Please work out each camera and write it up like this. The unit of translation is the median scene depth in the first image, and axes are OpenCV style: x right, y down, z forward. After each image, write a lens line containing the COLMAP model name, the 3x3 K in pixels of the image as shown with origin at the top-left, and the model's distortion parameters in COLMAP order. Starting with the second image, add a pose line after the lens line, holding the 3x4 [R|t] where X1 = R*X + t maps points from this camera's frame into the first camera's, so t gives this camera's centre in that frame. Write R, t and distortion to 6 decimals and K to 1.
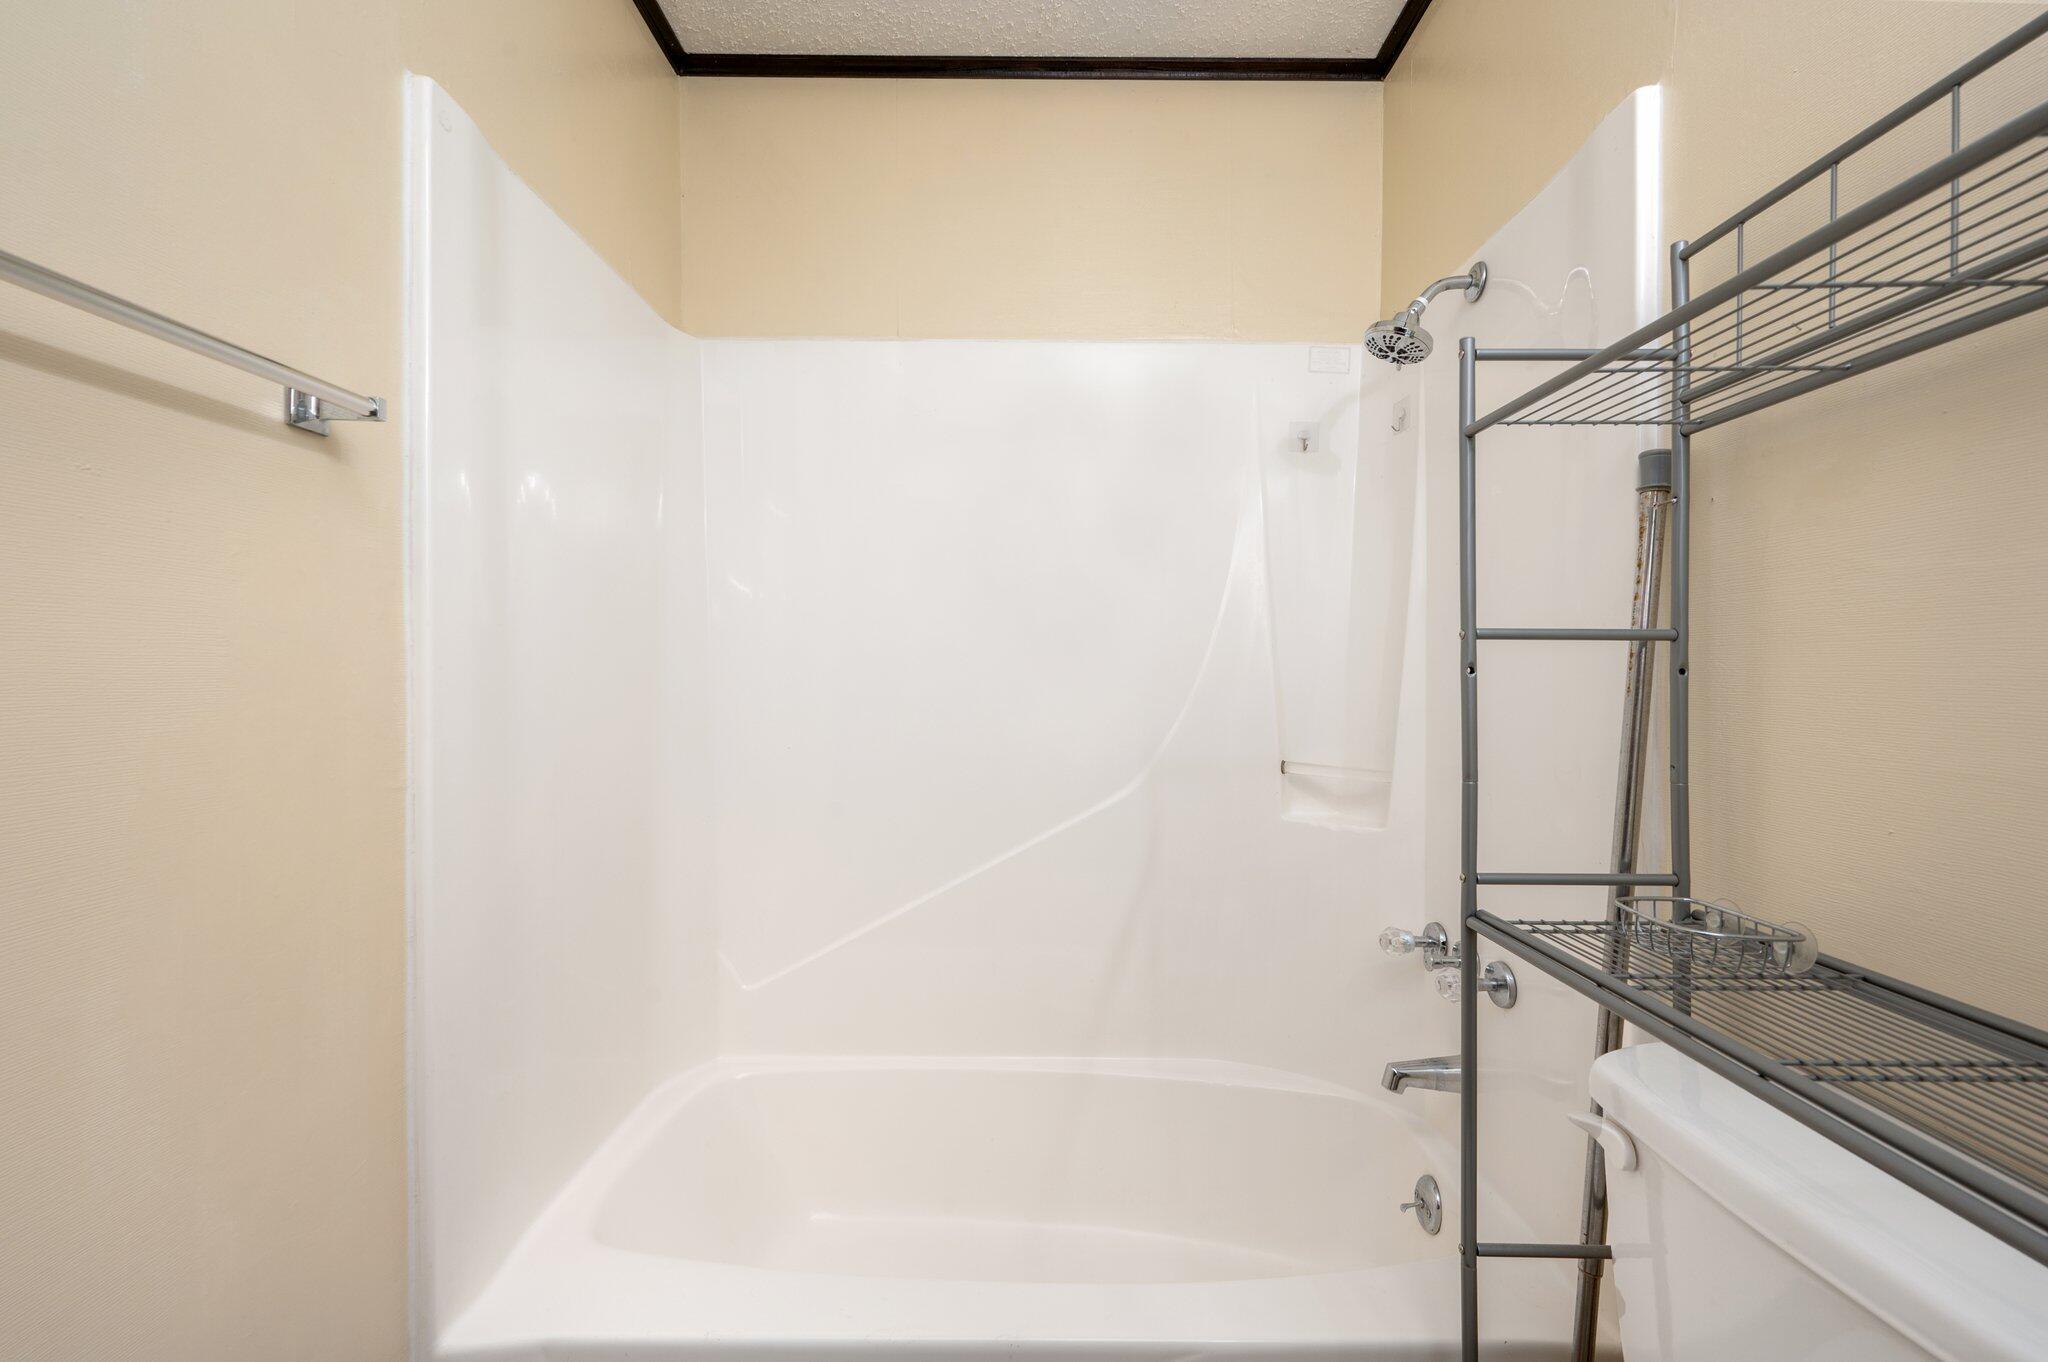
lens RADIAL K [[859.4, 0, 1029.1], [0, 859.4, 683.4], [0, 0, 1]] dist [-0.000206, -0.000171]
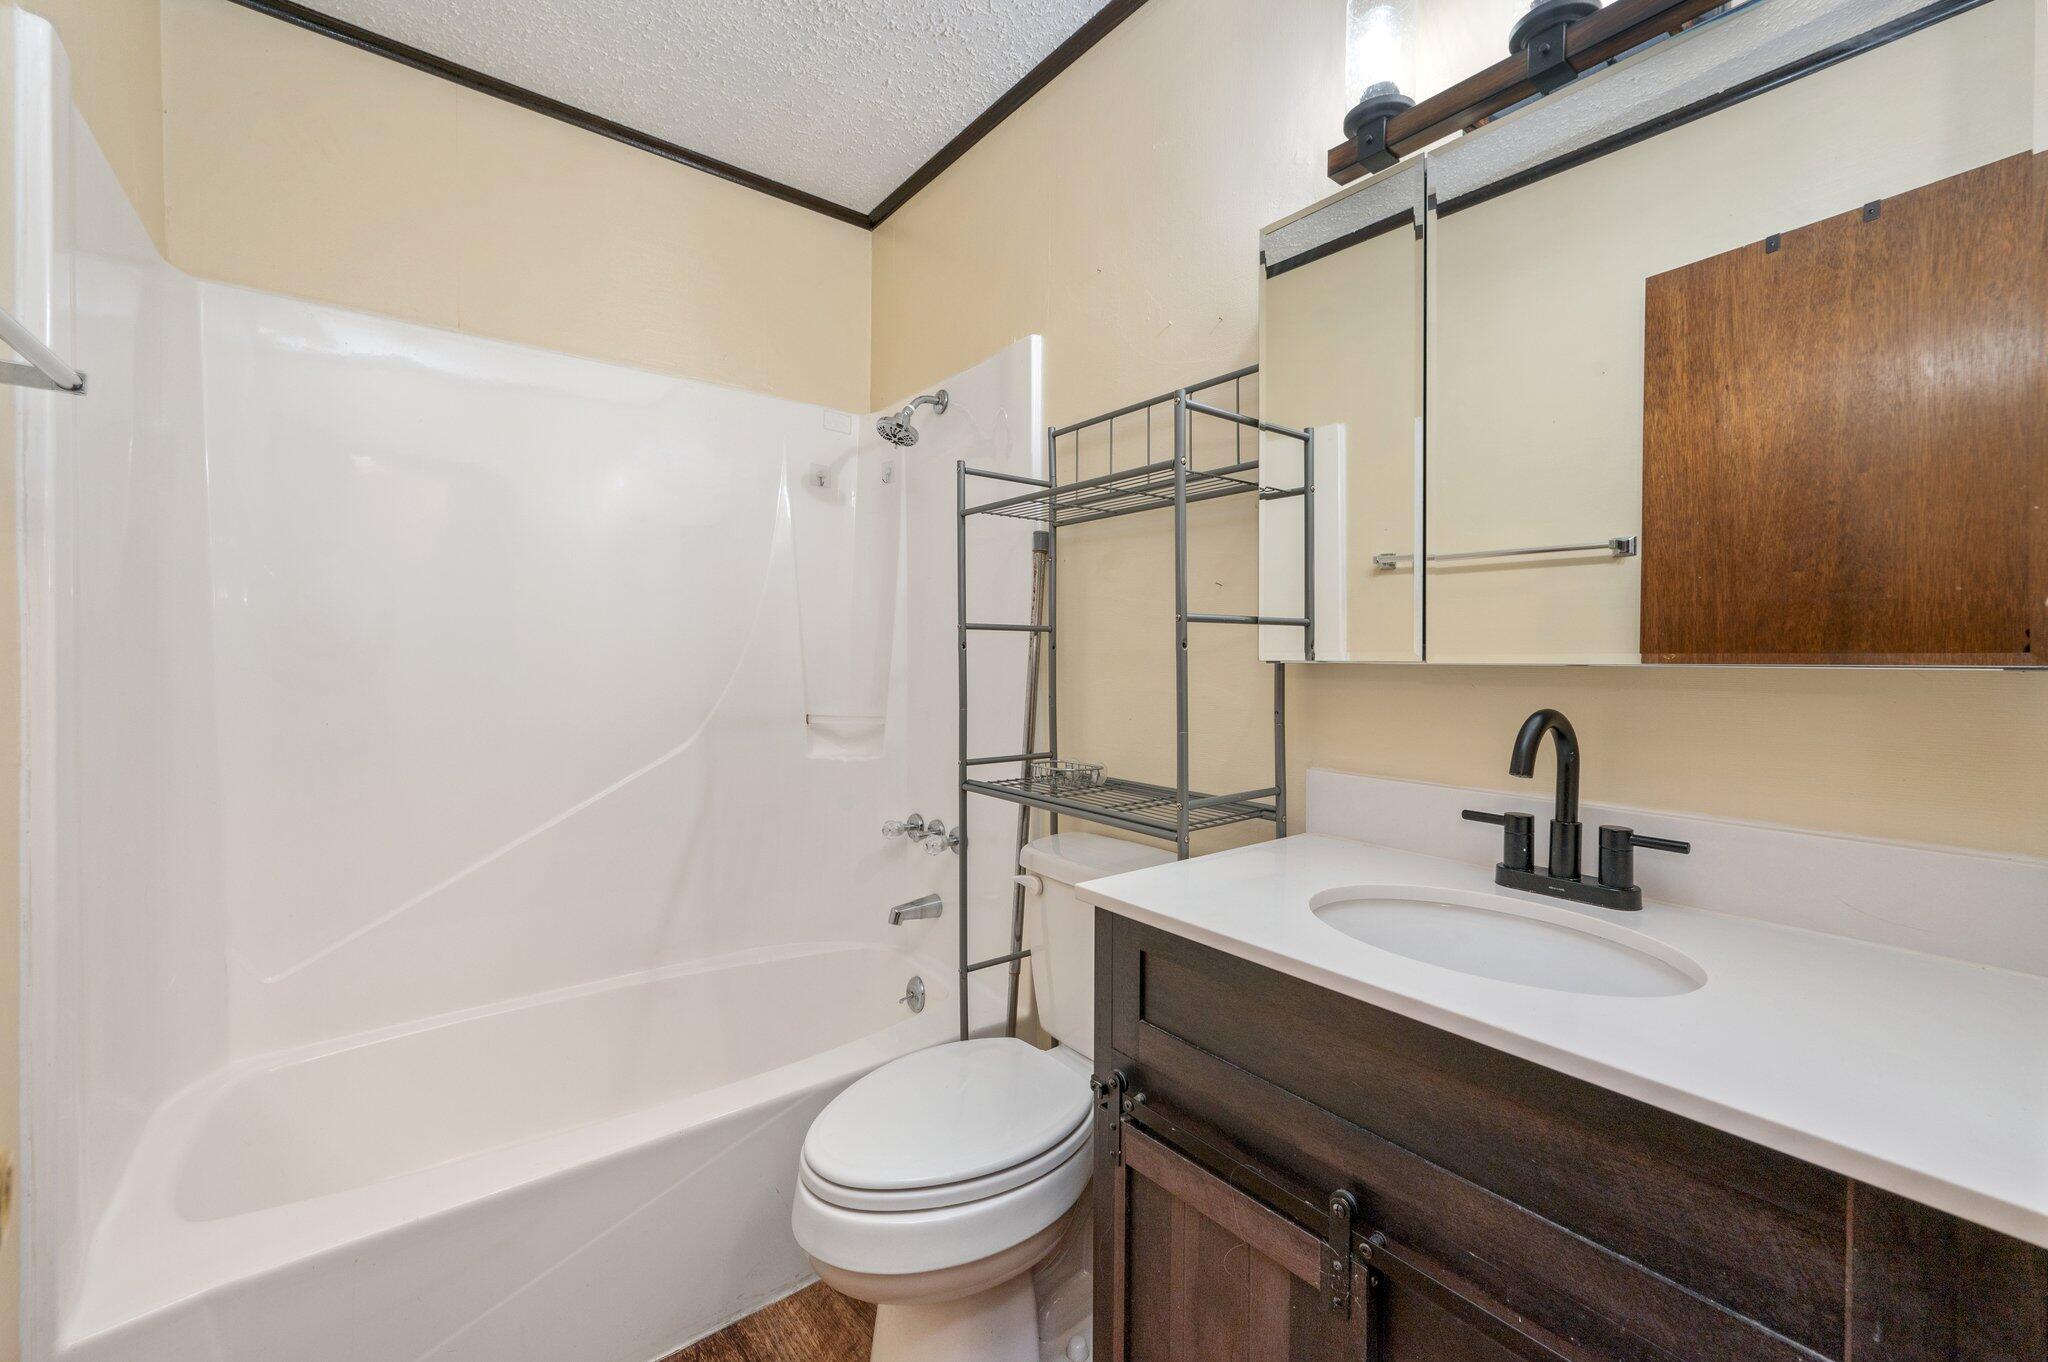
lens RADIAL K [[822.5, 0, 1024.0], [0, 822.5, 681.0], [0, 0, 1]] dist [-0.001595, -0.000144]
pose [[0.785680, -0.019687, 0.618320, -0.422274], [0.006034, 0.999690, 0.024162, 0.015192], [-0.618603, -0.015253, 0.785555, -0.402362]]
